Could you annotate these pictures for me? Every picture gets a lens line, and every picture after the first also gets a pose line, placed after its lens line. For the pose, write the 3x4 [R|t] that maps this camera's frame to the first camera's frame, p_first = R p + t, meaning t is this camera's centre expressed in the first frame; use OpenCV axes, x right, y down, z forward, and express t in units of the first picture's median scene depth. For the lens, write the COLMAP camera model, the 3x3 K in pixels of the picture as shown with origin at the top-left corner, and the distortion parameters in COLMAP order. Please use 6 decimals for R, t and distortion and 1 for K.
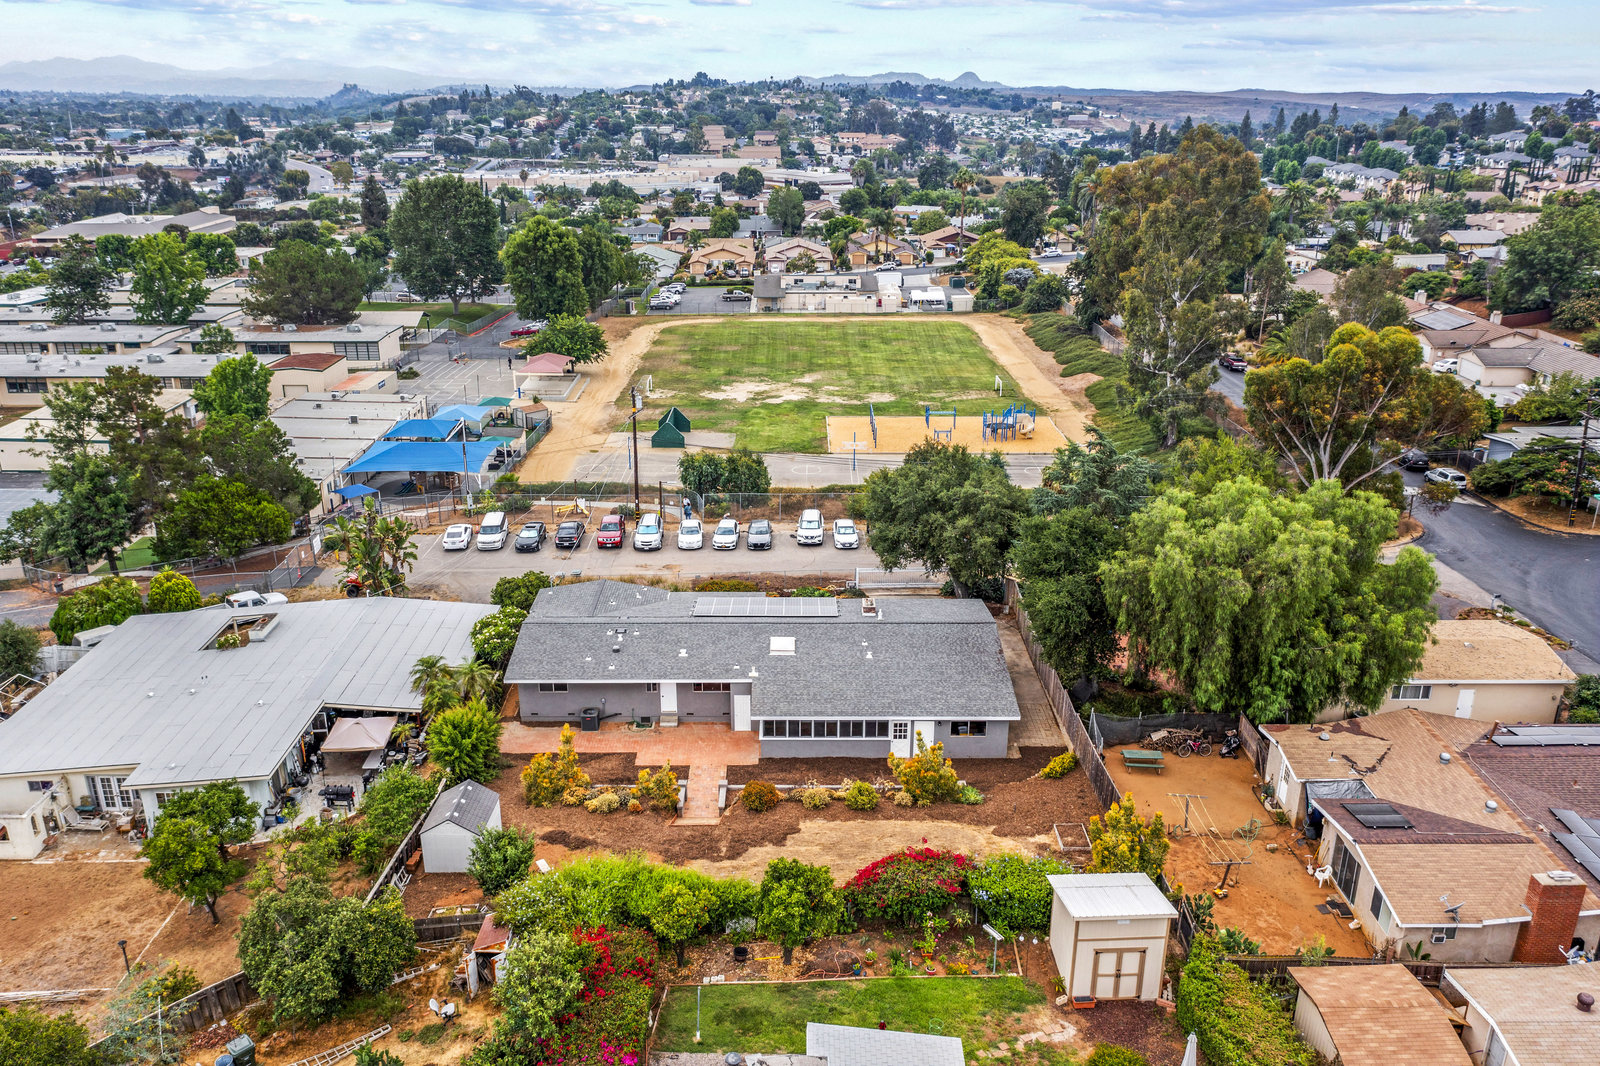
lens RADIAL K [[1255.1, 0, 797.4], [0, 1255.1, 533.2], [0, 0, 1]] dist [-0.013045, 0.001064]
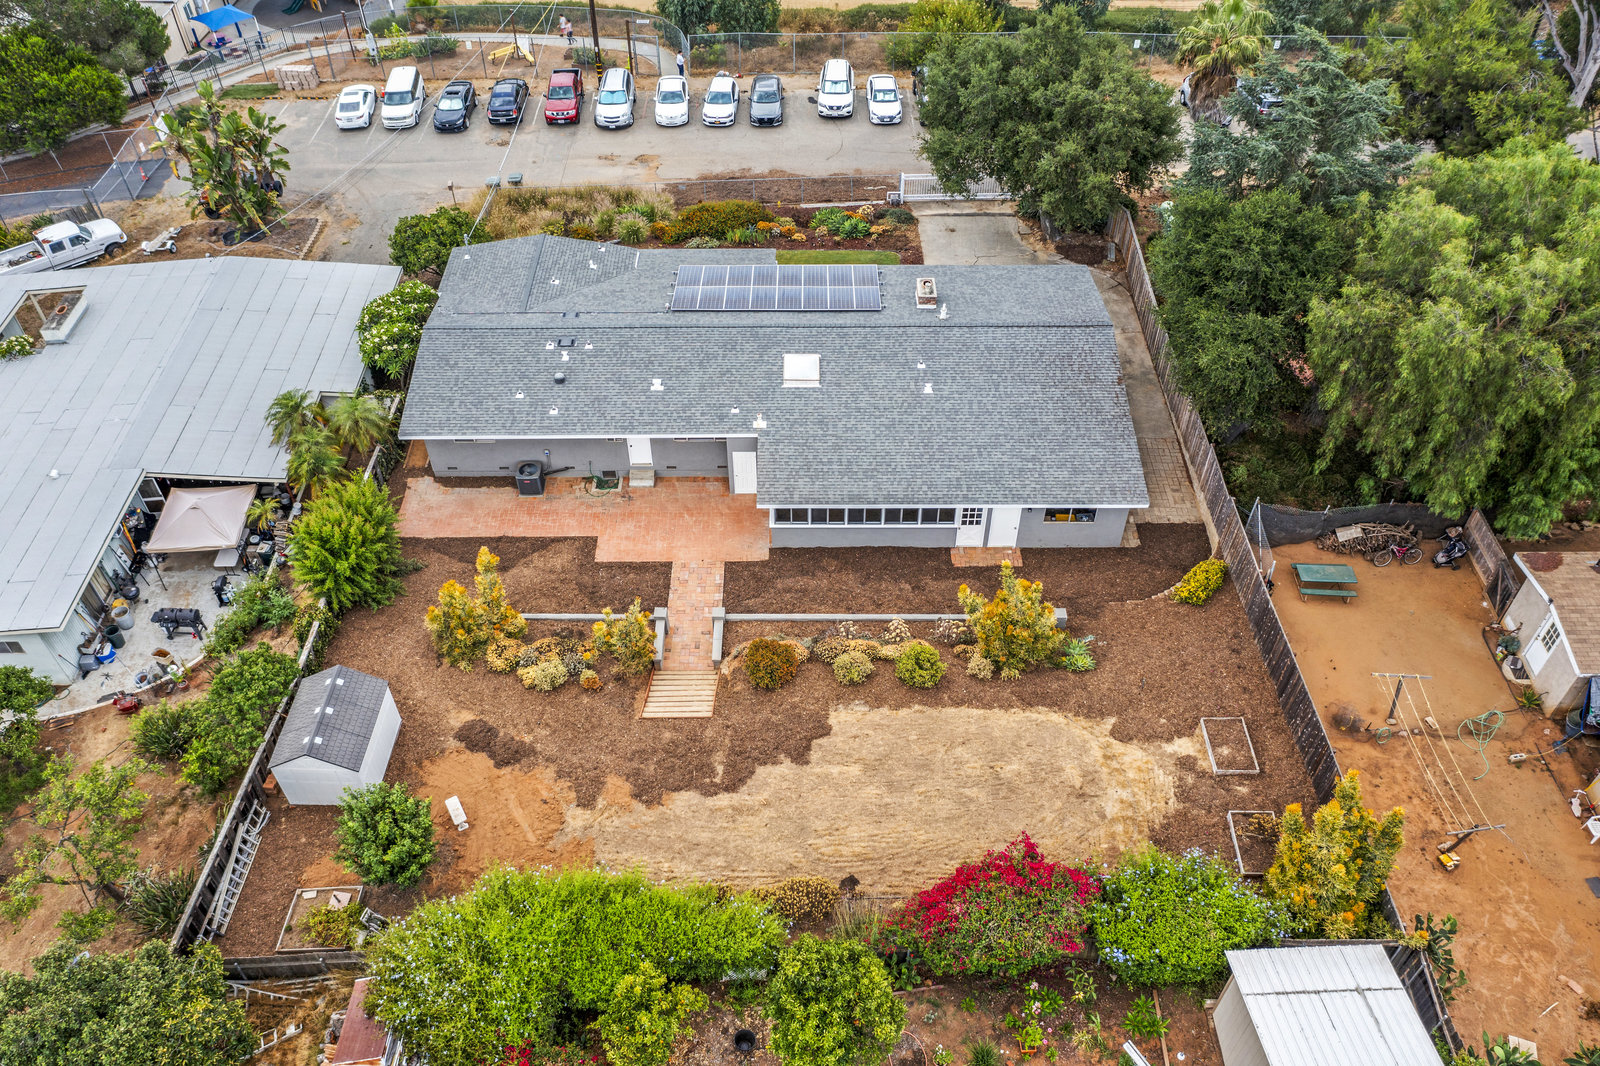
lens RADIAL K [[1255.1, 0, 797.4], [0, 1255.1, 533.2], [0, 0, 1]] dist [-0.013045, 0.001064]
pose [[0.999941, -0.001447, -0.010741, -0.007020], [0.005919, 0.903078, 0.429435, -0.129998], [0.009078, -0.429474, 0.903034, 0.356727]]
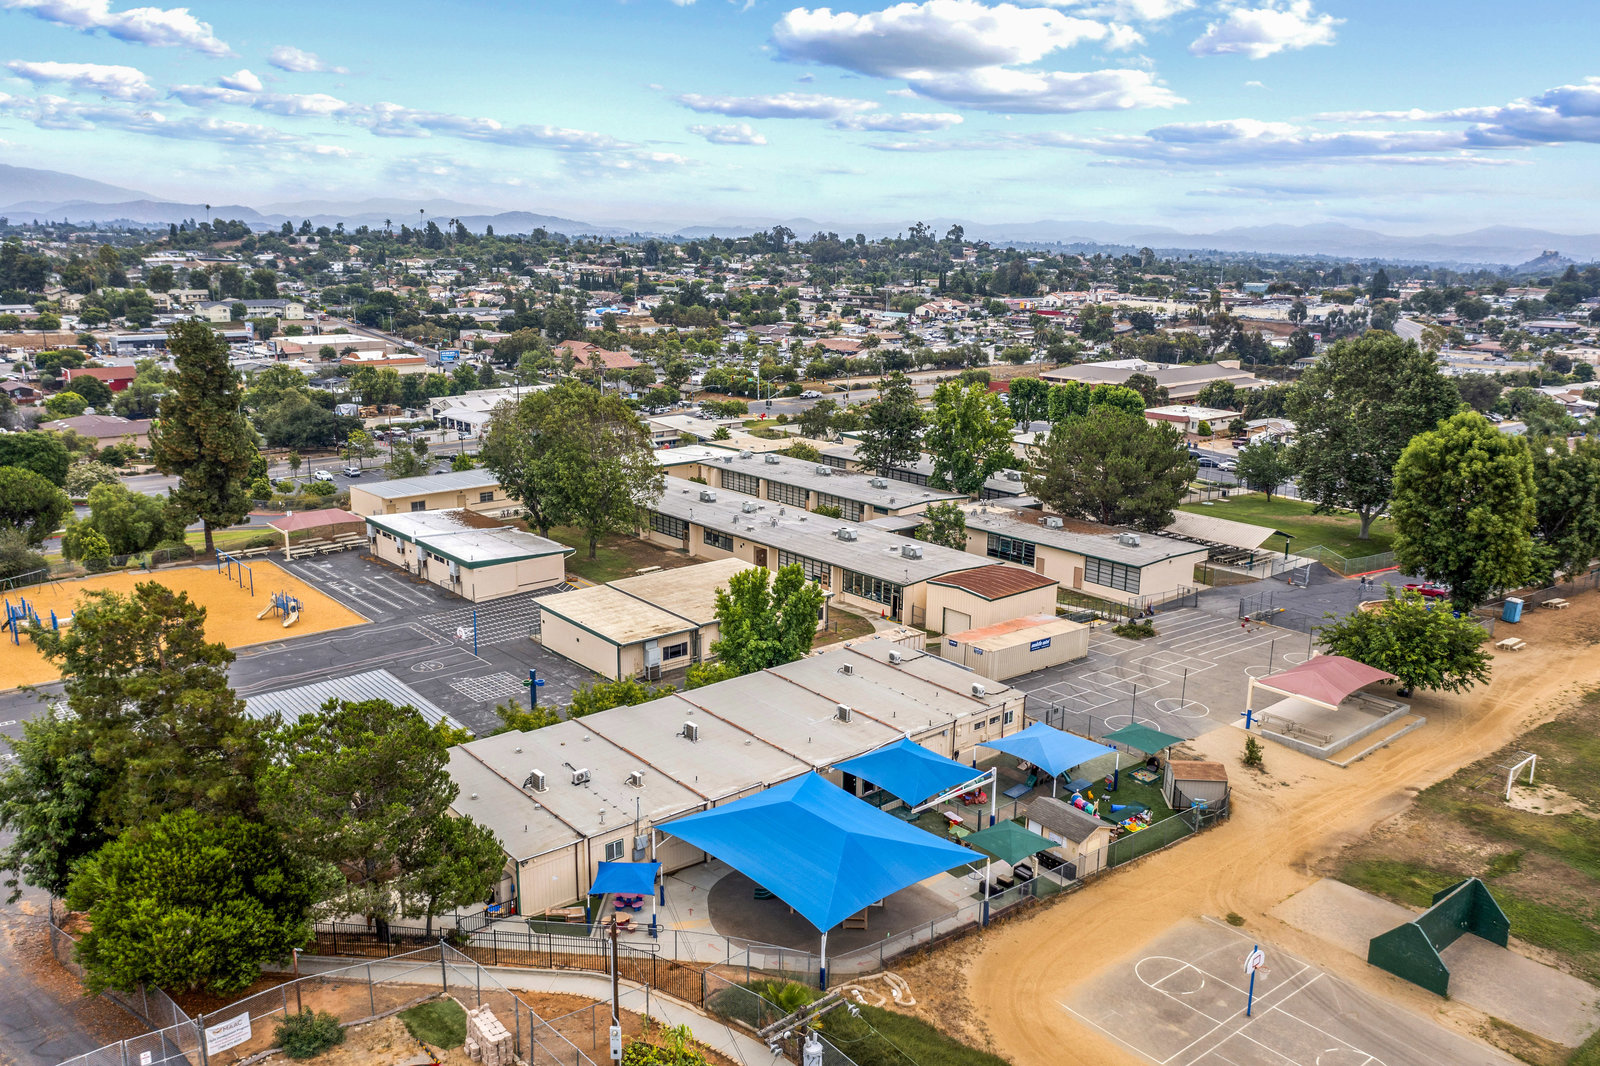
lens RADIAL K [[1255.1, 0, 797.4], [0, 1255.1, 533.2], [0, 0, 1]] dist [-0.013045, 0.001064]
pose [[0.649511, 0.180907, -0.738517, 0.081875], [-0.269520, 0.962994, -0.001143, -0.272602], [0.710981, 0.199787, 0.674234, 0.942601]]
